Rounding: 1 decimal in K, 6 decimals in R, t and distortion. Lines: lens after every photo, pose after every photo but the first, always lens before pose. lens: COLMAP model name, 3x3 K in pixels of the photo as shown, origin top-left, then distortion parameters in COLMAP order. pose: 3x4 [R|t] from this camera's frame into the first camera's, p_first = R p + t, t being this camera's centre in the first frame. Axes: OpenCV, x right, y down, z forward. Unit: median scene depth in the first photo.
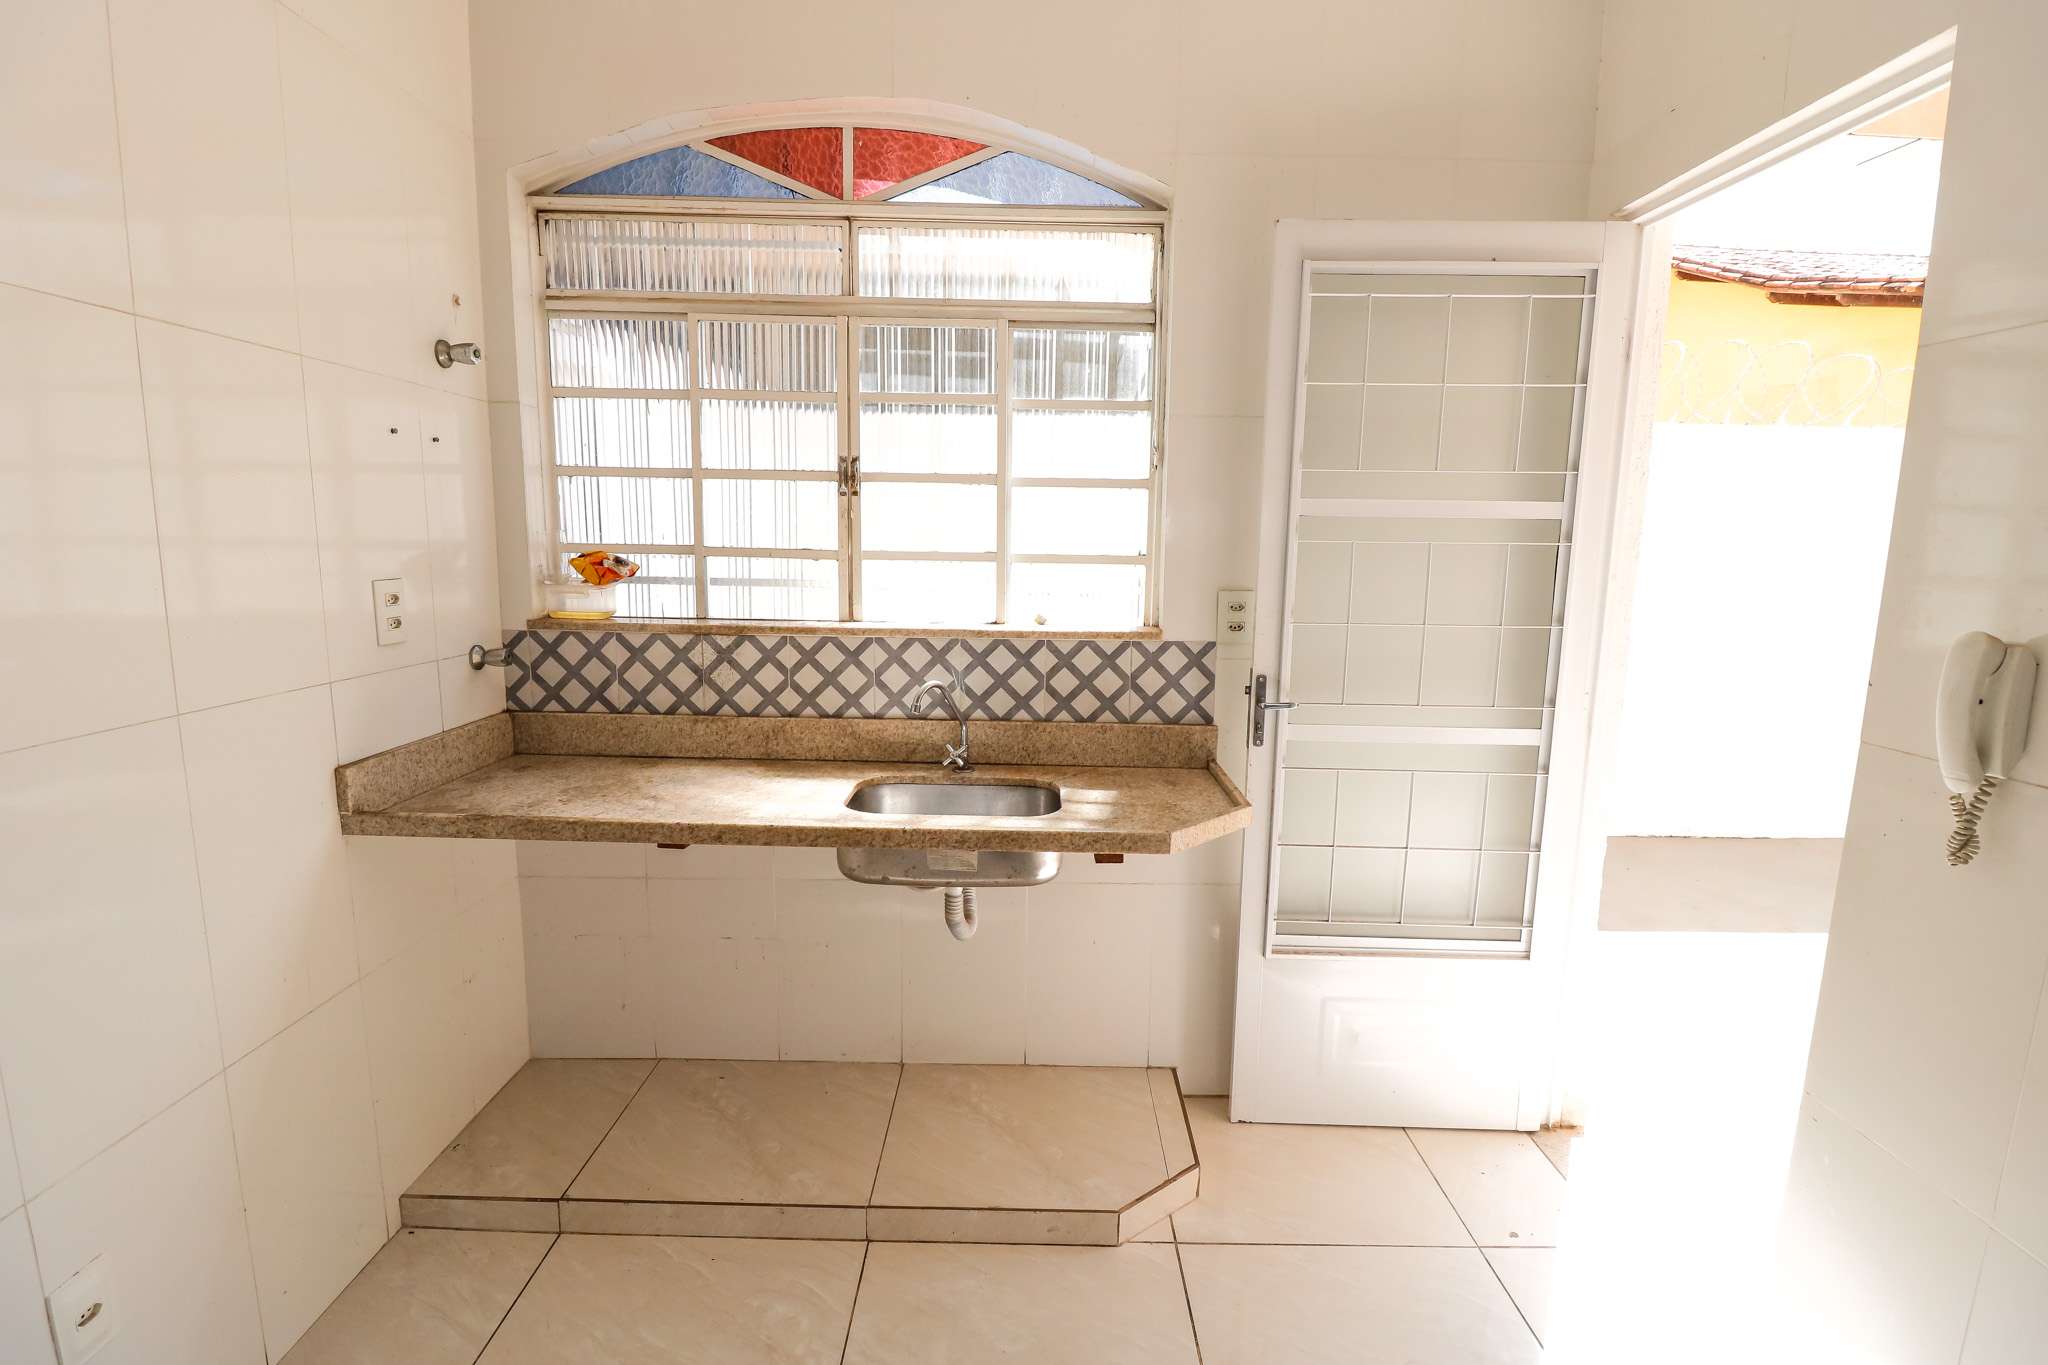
lens RADIAL K [[941.7, 0, 1030.0], [0, 941.7, 687.7], [0, 0, 1]] dist [-0.006226, -0.003135]
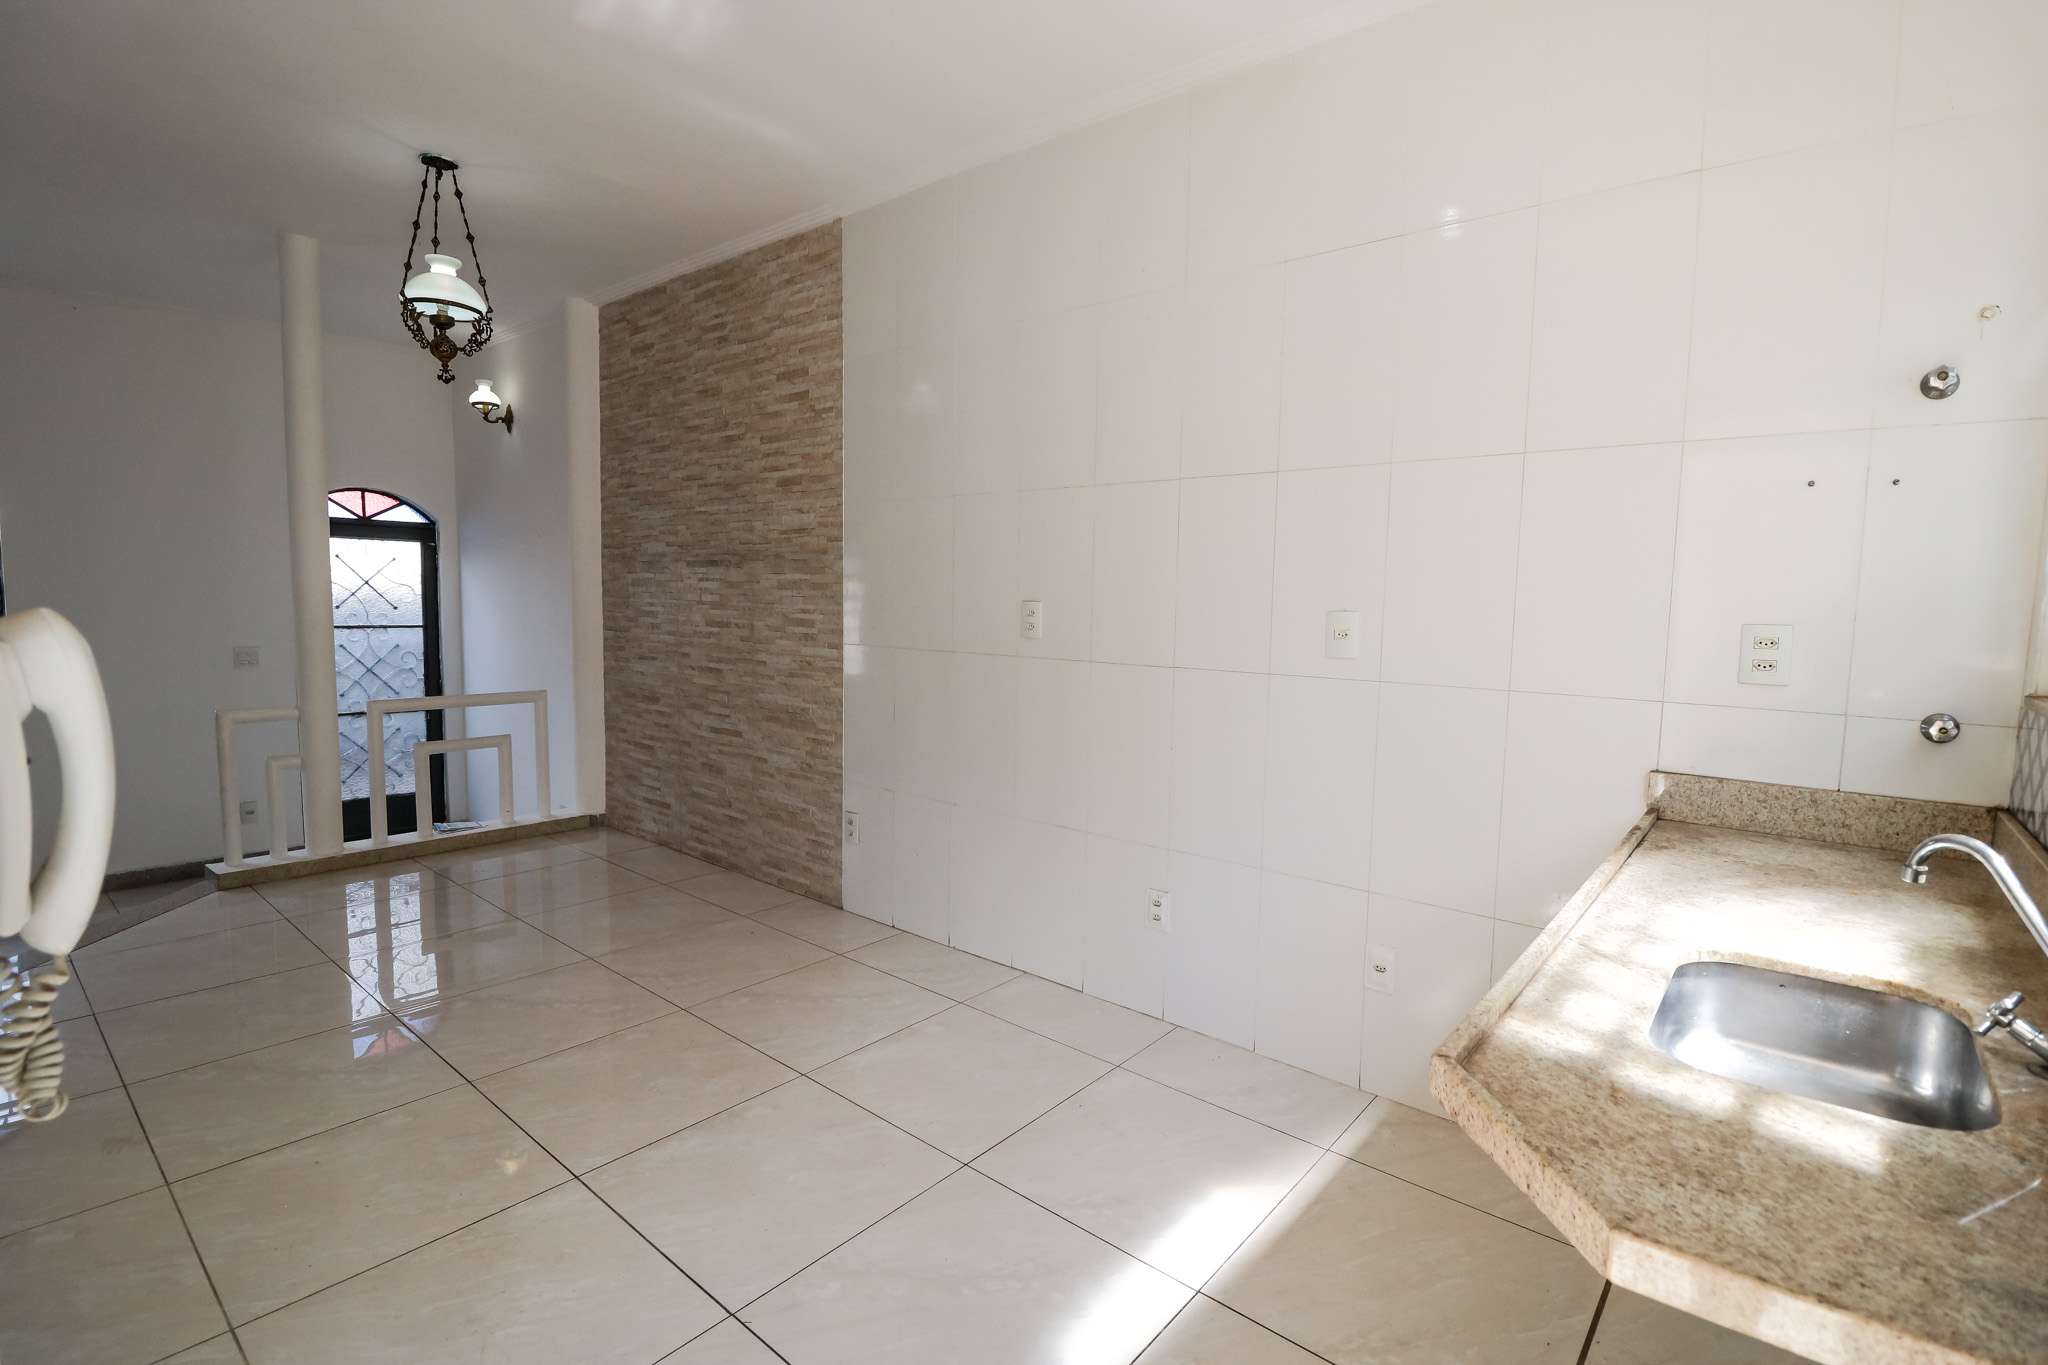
lens RADIAL K [[941.7, 0, 1039.7], [0, 941.7, 689.9], [0, 0, 1]] dist [-0.006226, -0.003135]
pose [[-0.638576, 0.046153, -0.768173, 0.546930], [-0.150855, 0.971326, 0.183764, -0.093400], [0.754628, 0.233230, -0.613303, 0.851197]]
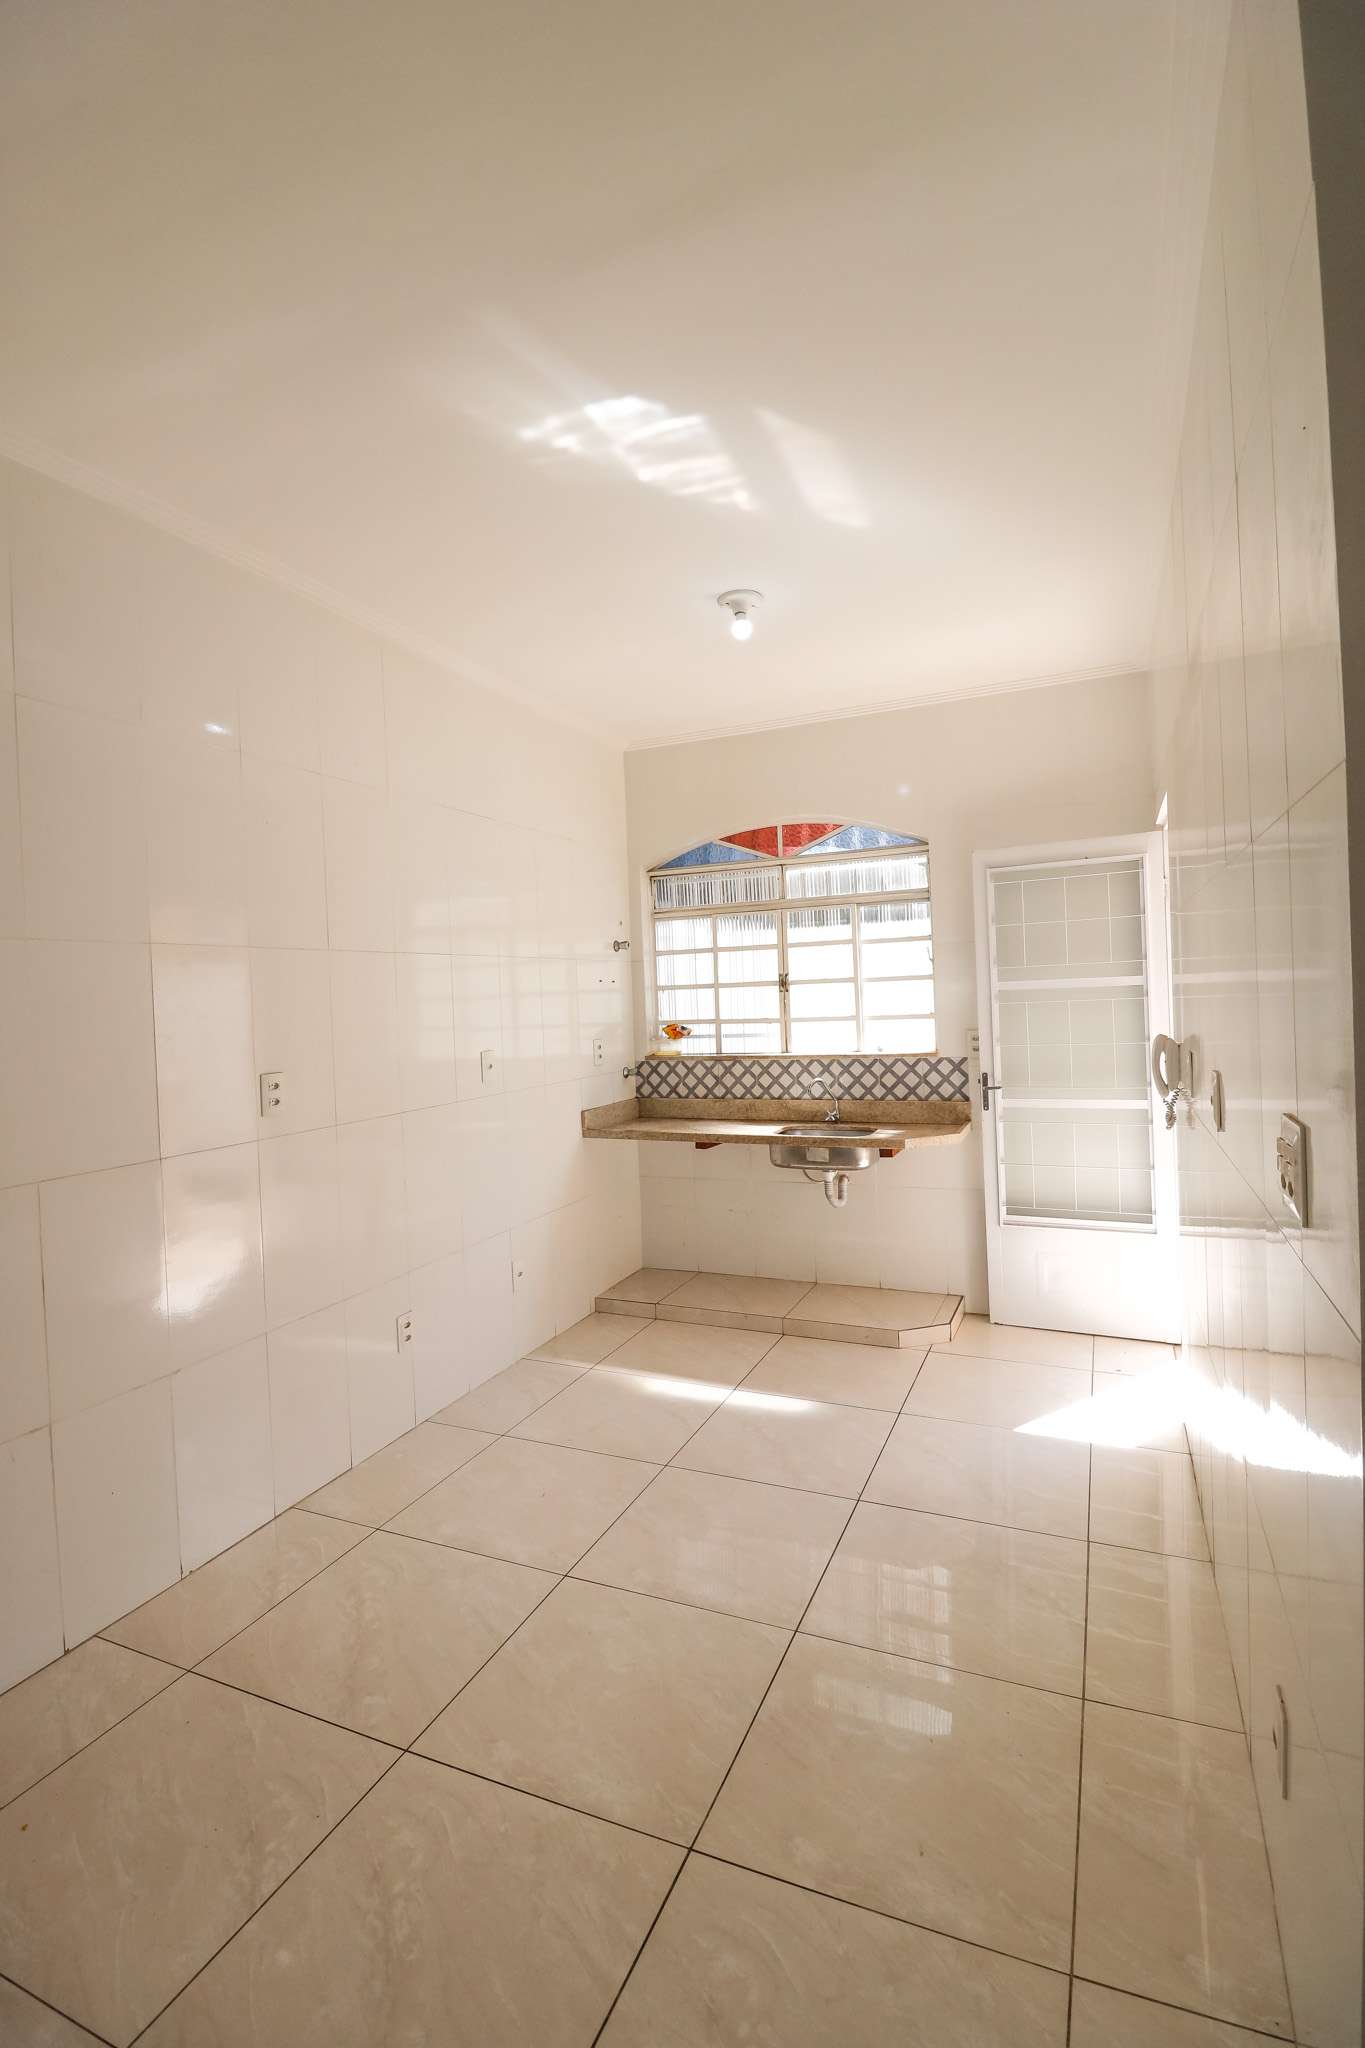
lens RADIAL K [[941.7, 0, 684.0], [0, 941.7, 1015.2], [0, 0, 1]] dist [-0.006226, -0.003135]
pose [[0.909633, -0.047464, -0.412691, 0.467958], [-0.008274, 0.991184, -0.132233, 0.124606], [0.415329, 0.123698, 0.901222, -0.972030]]
